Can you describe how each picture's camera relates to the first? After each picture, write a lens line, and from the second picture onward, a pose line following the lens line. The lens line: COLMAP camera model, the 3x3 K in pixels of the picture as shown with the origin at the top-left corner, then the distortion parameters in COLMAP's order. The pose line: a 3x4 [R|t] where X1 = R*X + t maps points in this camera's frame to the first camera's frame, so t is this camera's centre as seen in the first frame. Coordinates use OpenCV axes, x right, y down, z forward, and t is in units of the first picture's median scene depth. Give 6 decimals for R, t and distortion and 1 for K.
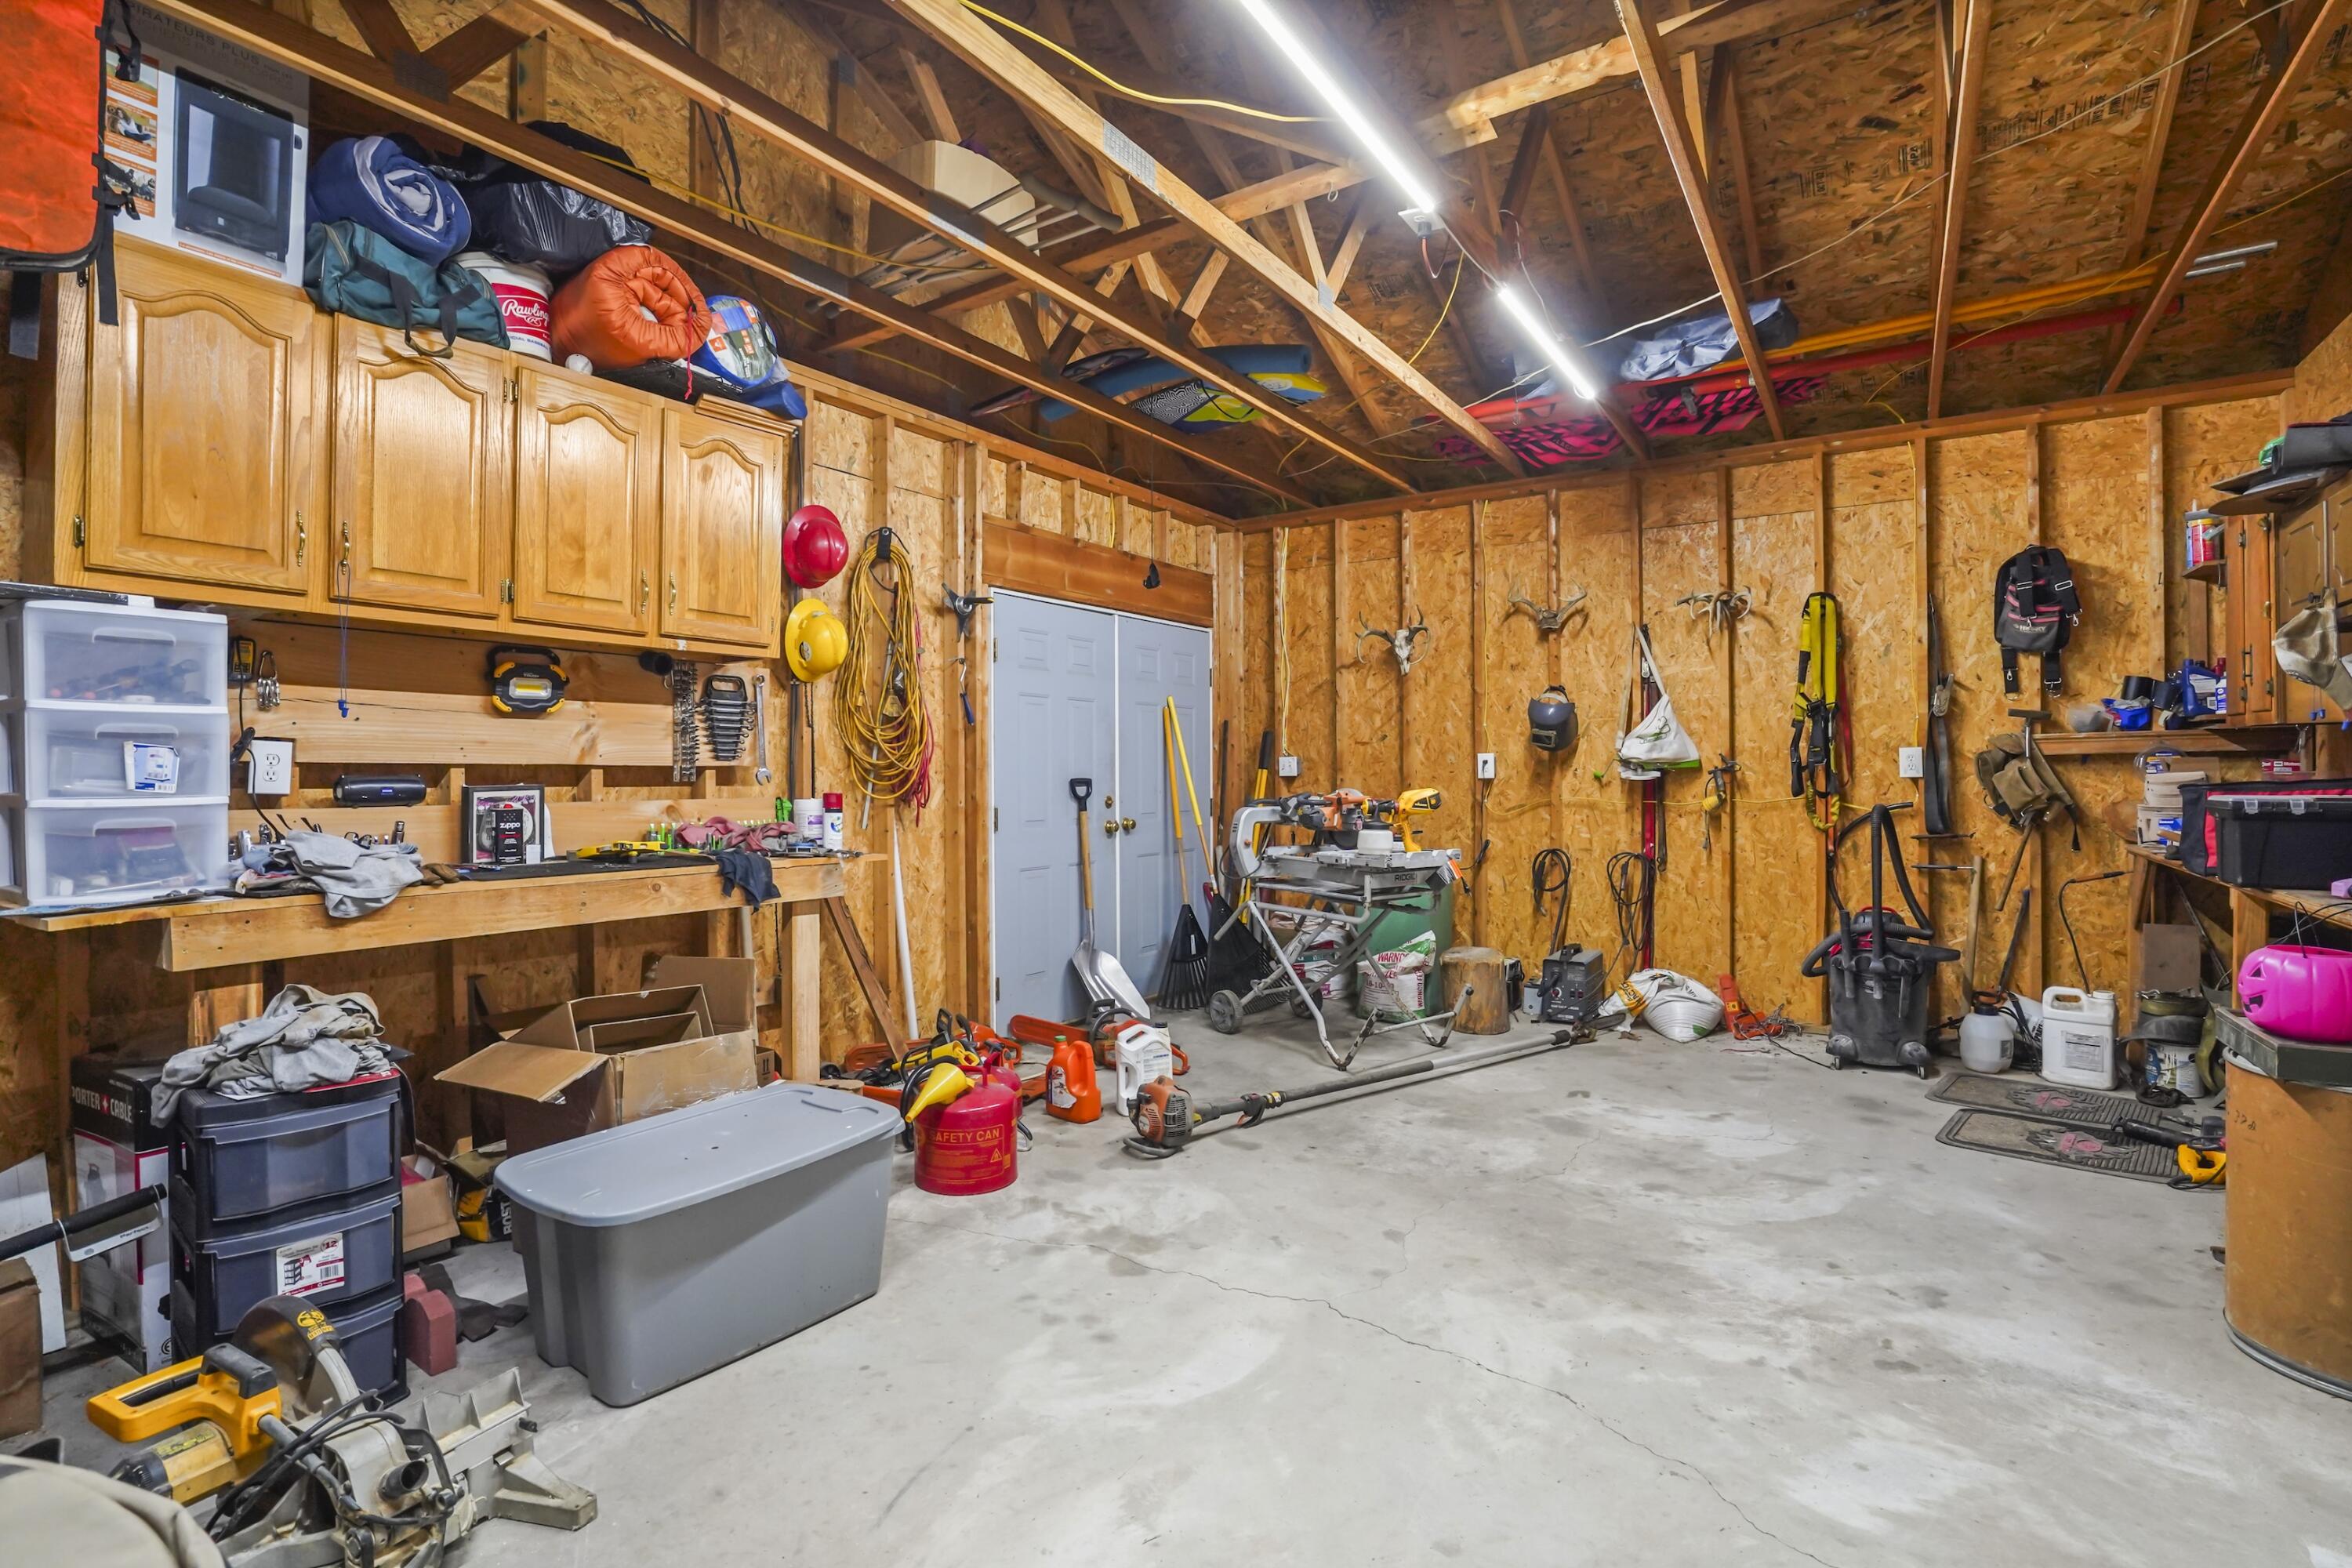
lens RADIAL K [[1106.2, 0, 1173.3], [0, 1106.2, 770.8], [0, 0, 1]] dist [-0.049287, 0.015950]
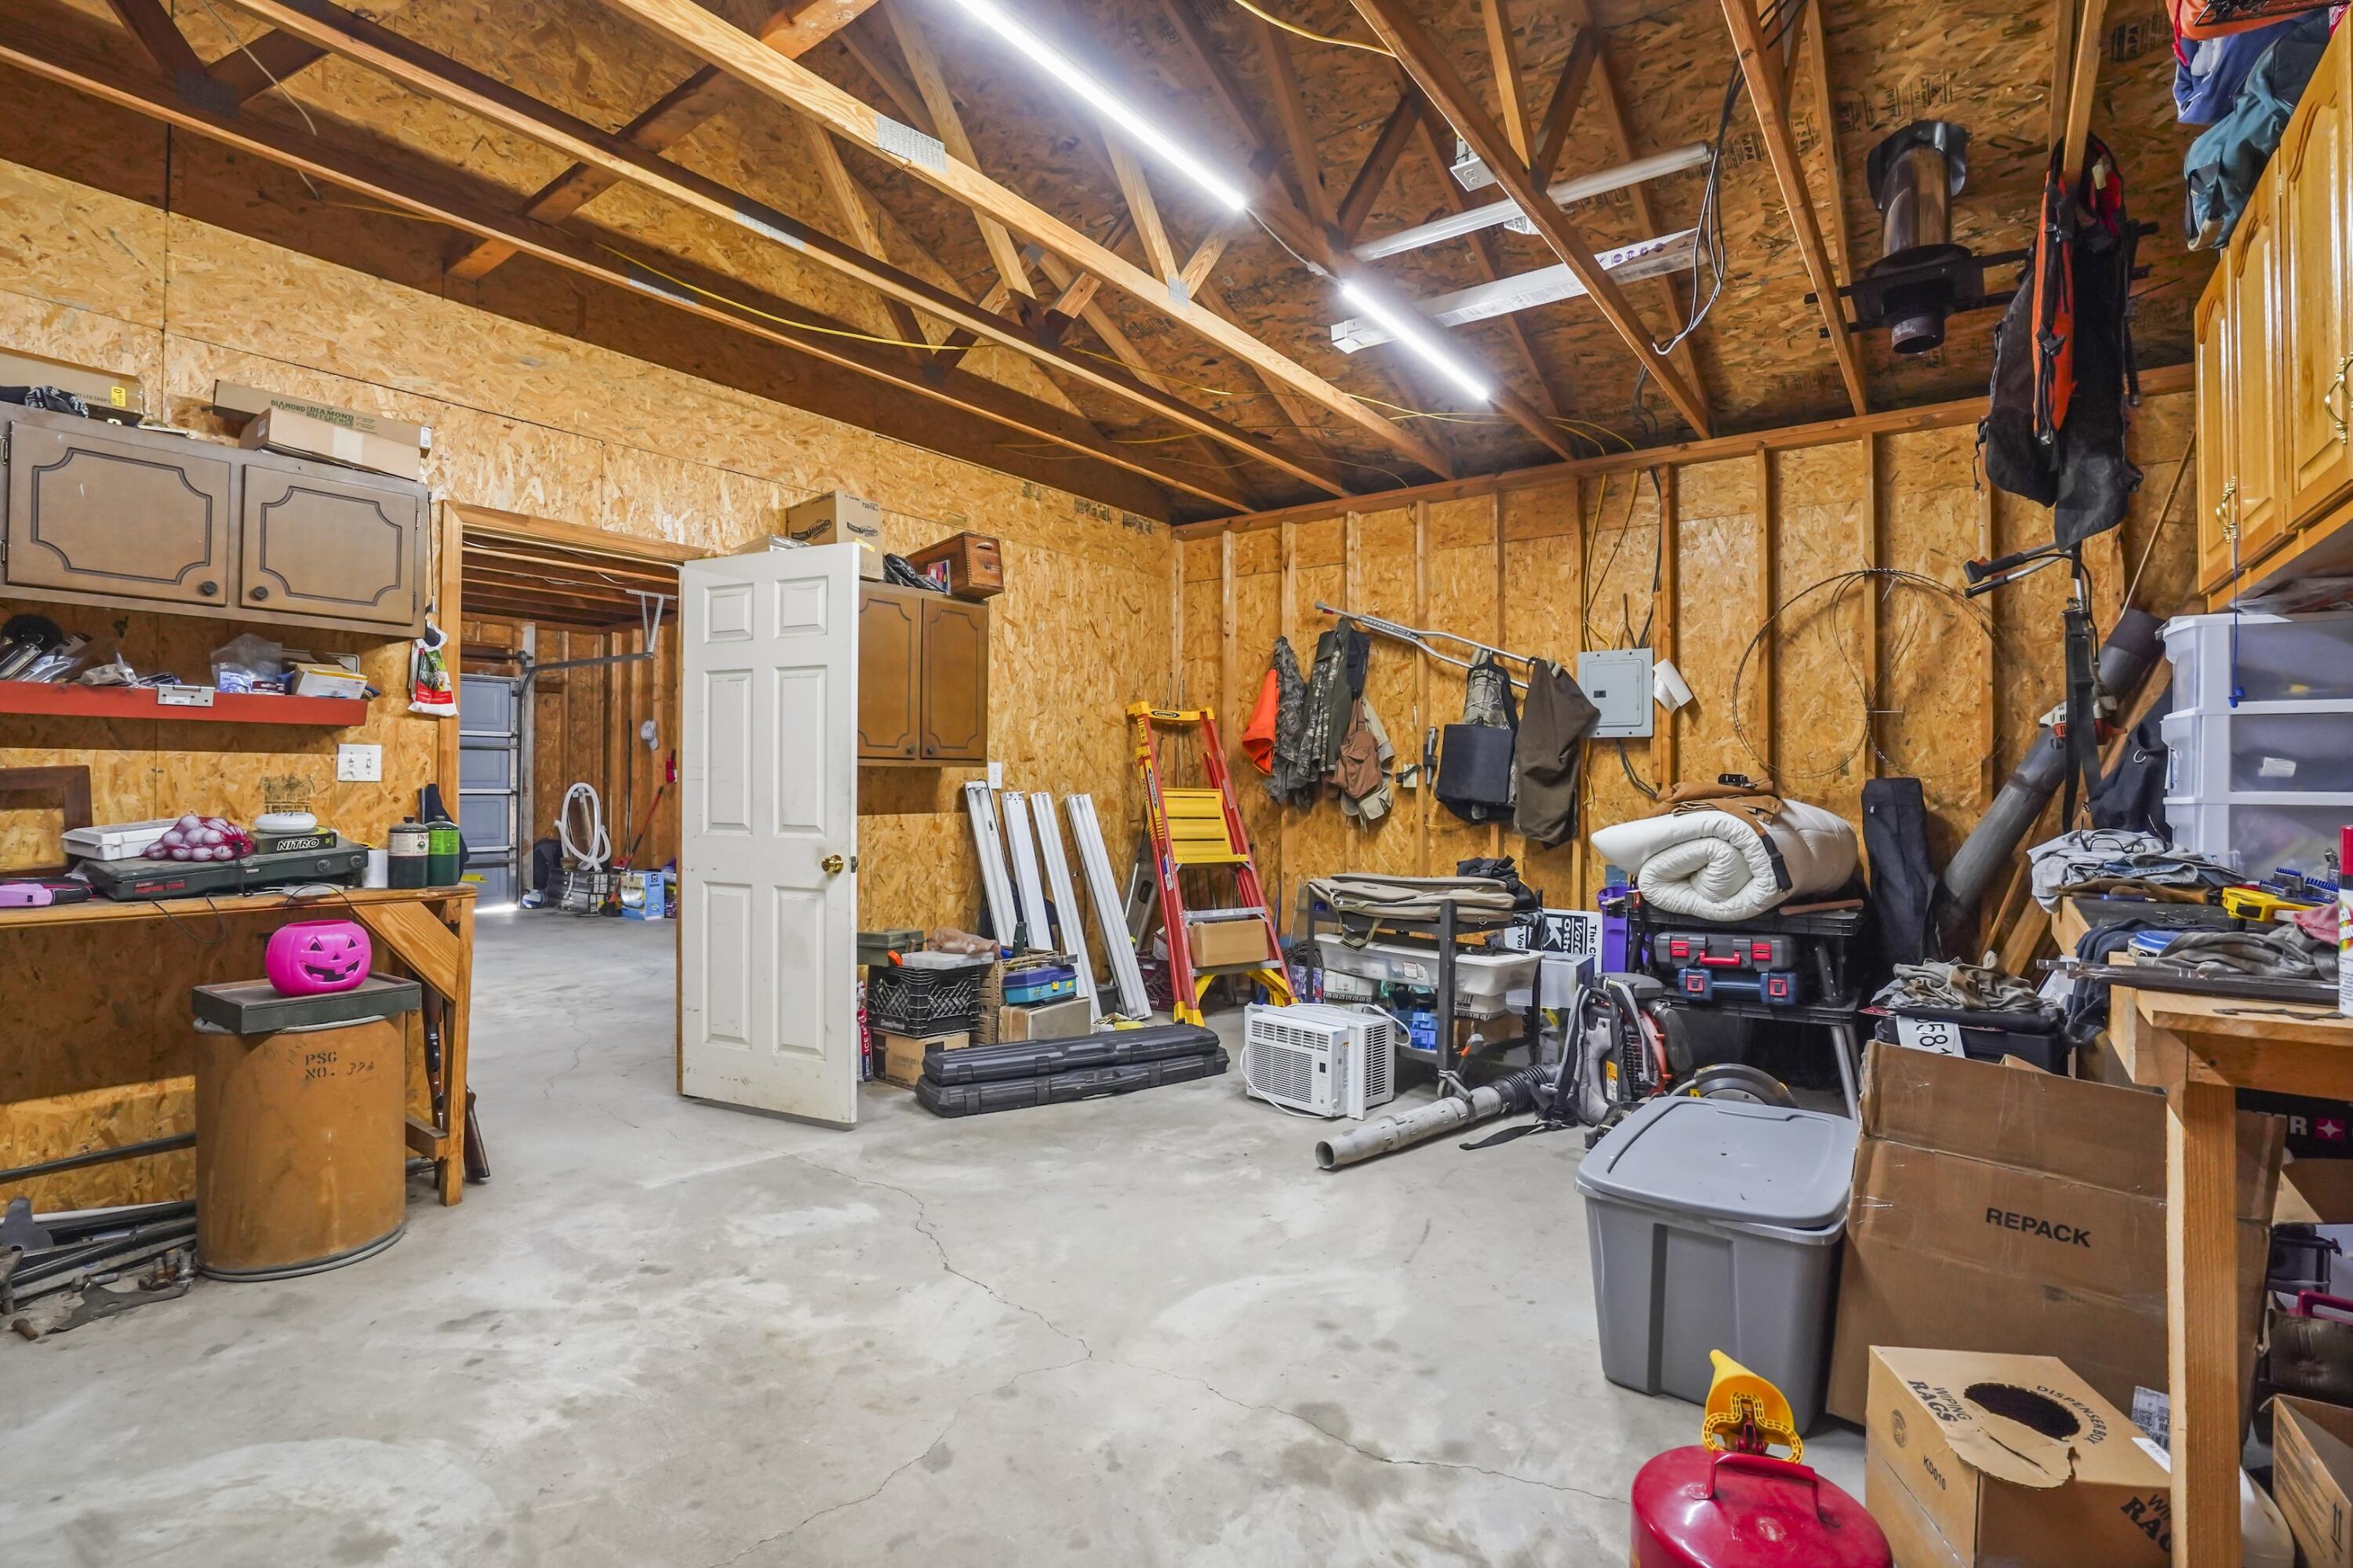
lens RADIAL K [[1106.7, 0, 1172.9], [0, 1106.7, 780.0], [0, 0, 1]] dist [-0.049287, 0.015950]
pose [[-0.998520, 0.001162, 0.054368, 0.023633], [0.000816, 0.999979, -0.006396, 0.012115], [-0.054374, -0.006342, -0.998500, 1.984981]]
